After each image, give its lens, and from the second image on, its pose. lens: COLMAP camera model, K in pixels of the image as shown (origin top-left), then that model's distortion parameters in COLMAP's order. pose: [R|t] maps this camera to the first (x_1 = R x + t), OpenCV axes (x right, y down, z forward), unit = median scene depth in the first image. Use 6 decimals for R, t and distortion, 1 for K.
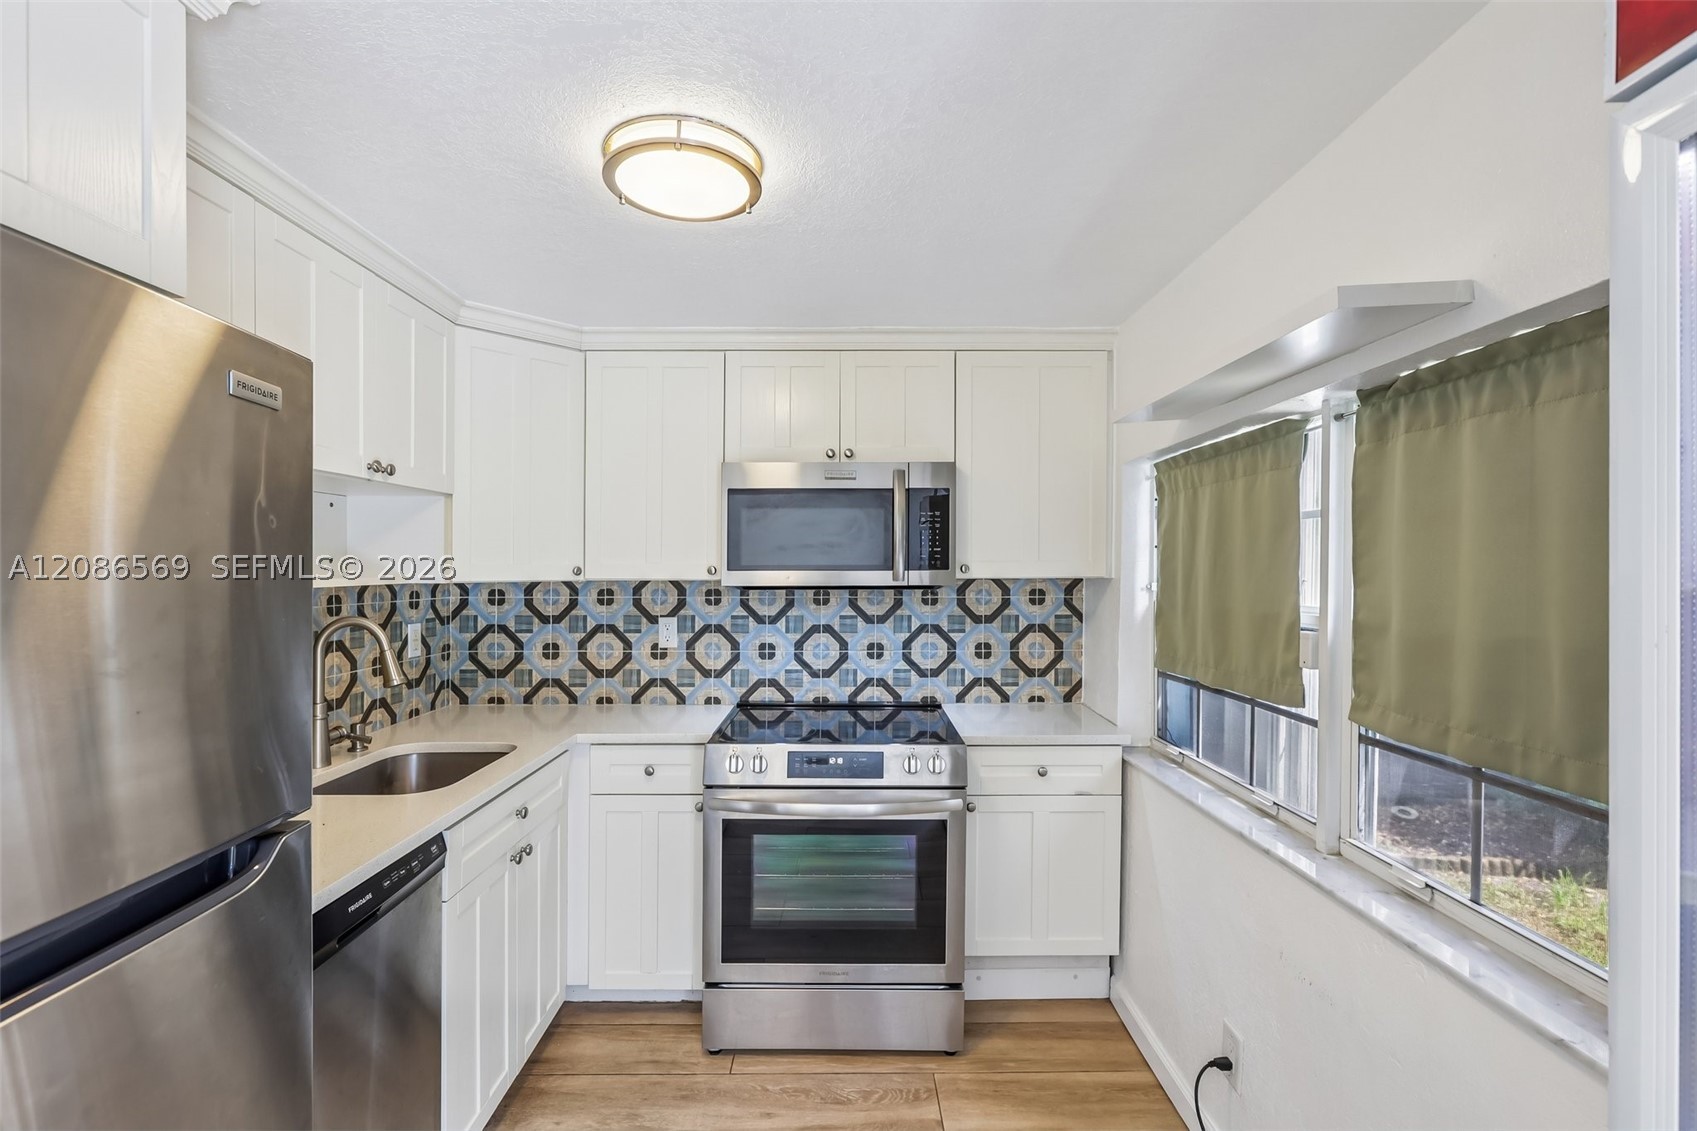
lens RADIAL K [[767.9, 0, 843.1], [0, 767.9, 575.5], [0, 0, 1]] dist [-0.002691, 0.008754]
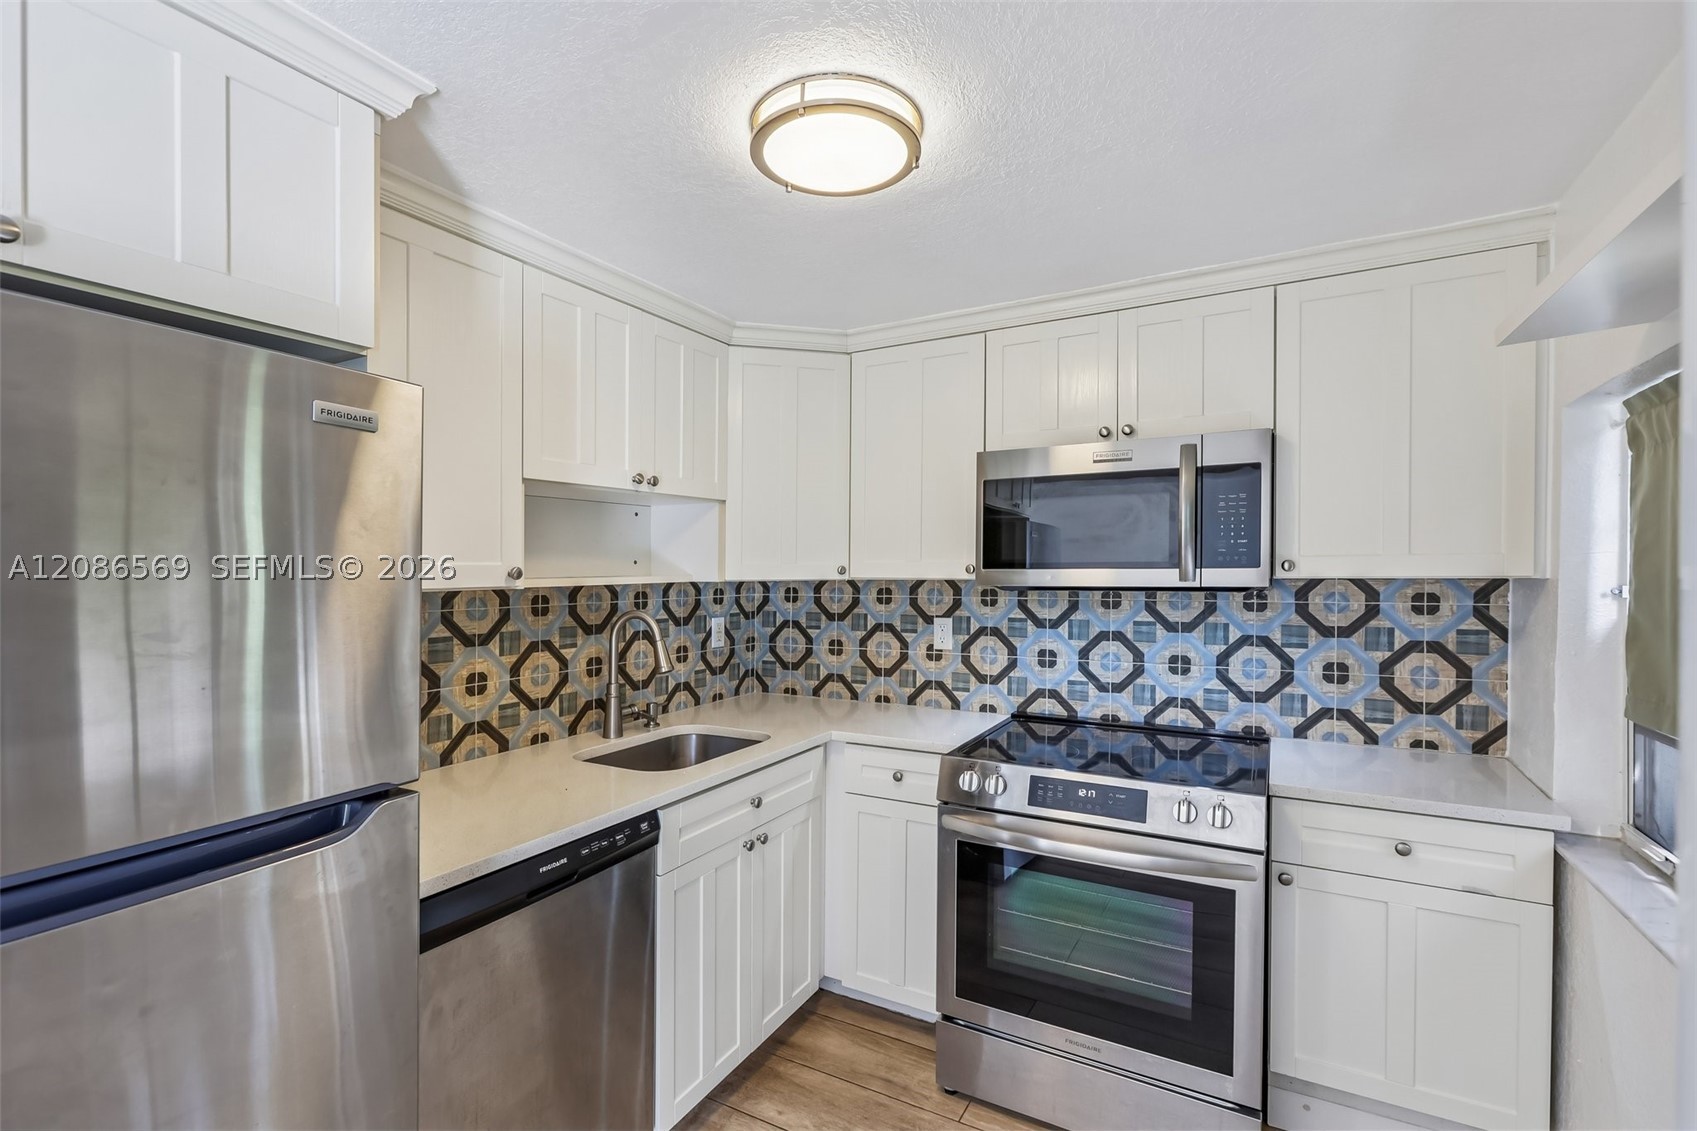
lens RADIAL K [[760.1, 0, 840.8], [0, 760.1, 571.8], [0, 0, 1]] dist [0.001985, 0.001596]
pose [[0.871839, -0.002226, -0.489788, 0.128525], [0.000518, 0.999993, -0.003622, -0.000002], [0.489793, 0.002904, 0.871834, 0.105269]]
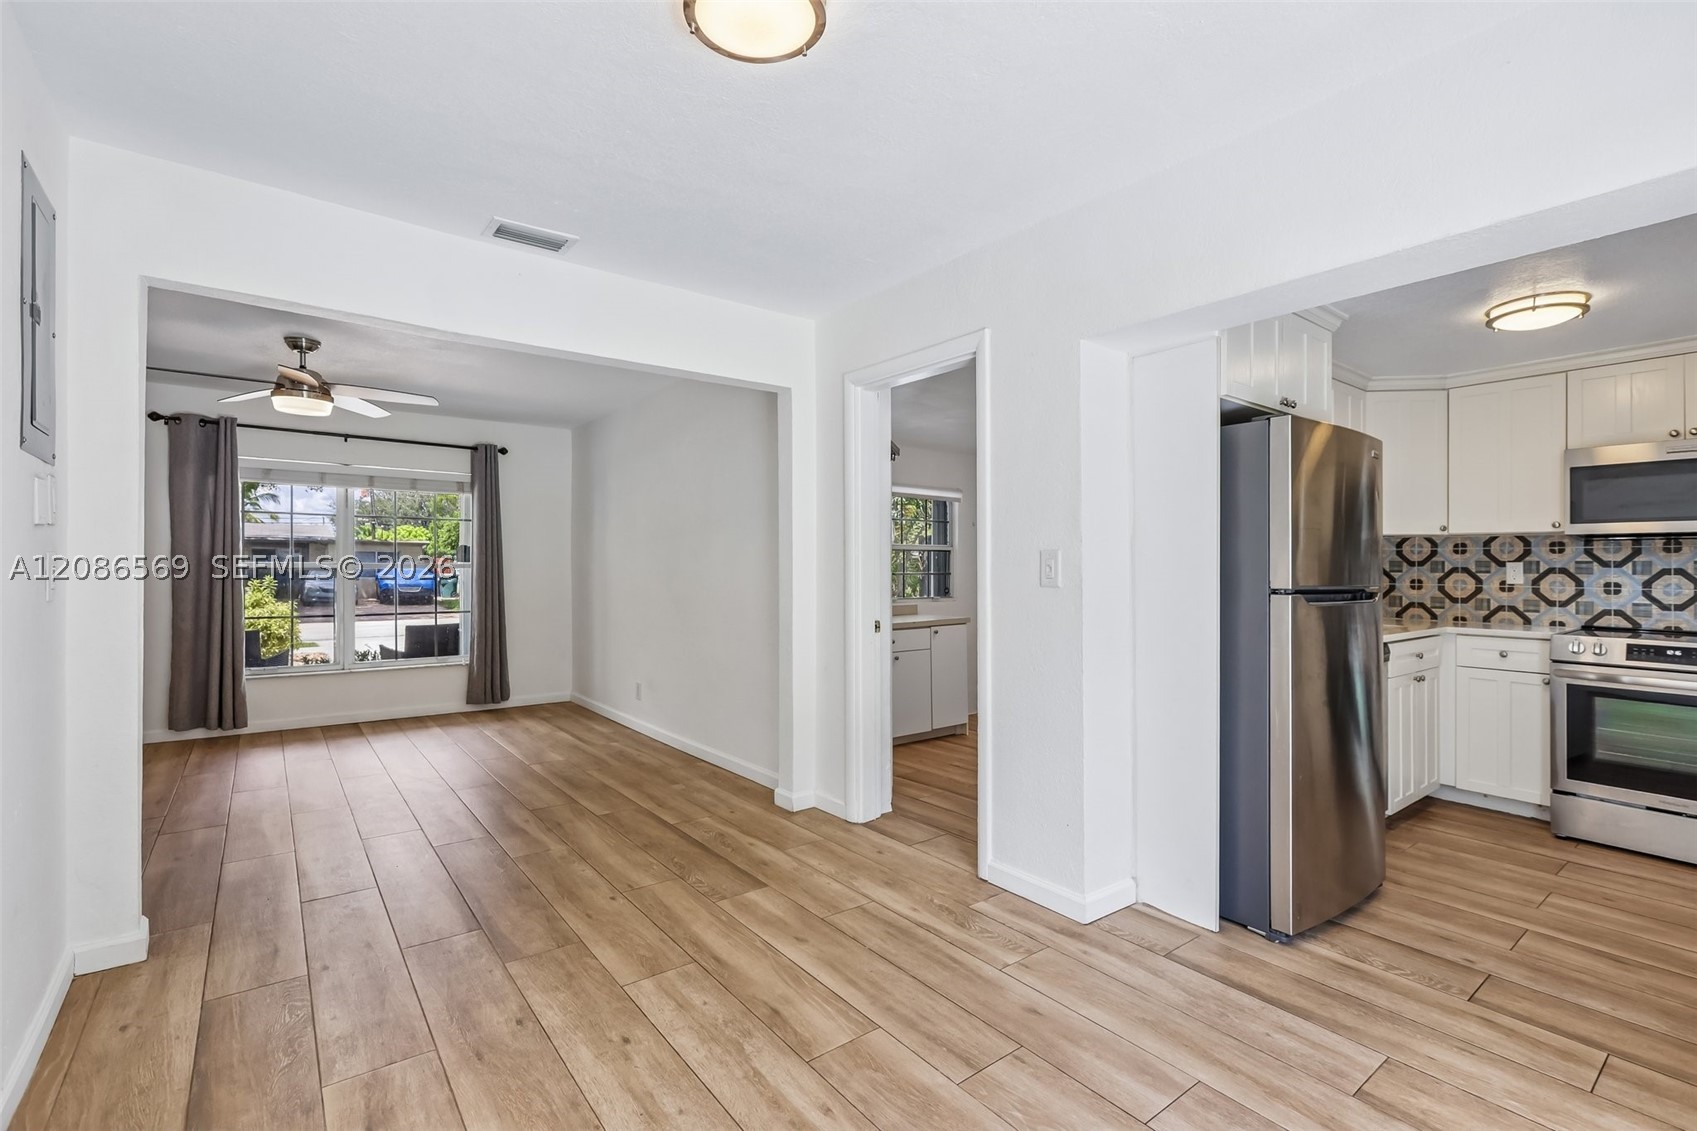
lens RADIAL K [[772.7, 0, 851.9], [0, 772.7, 556.6], [0, 0, 1]] dist [-0.003884, -0.001320]
pose [[0.615771, -0.009346, -0.787870, 0.135199], [-0.008108, 0.999802, -0.018196, 0.079826], [0.787884, 0.017593, 0.615573, -0.823687]]
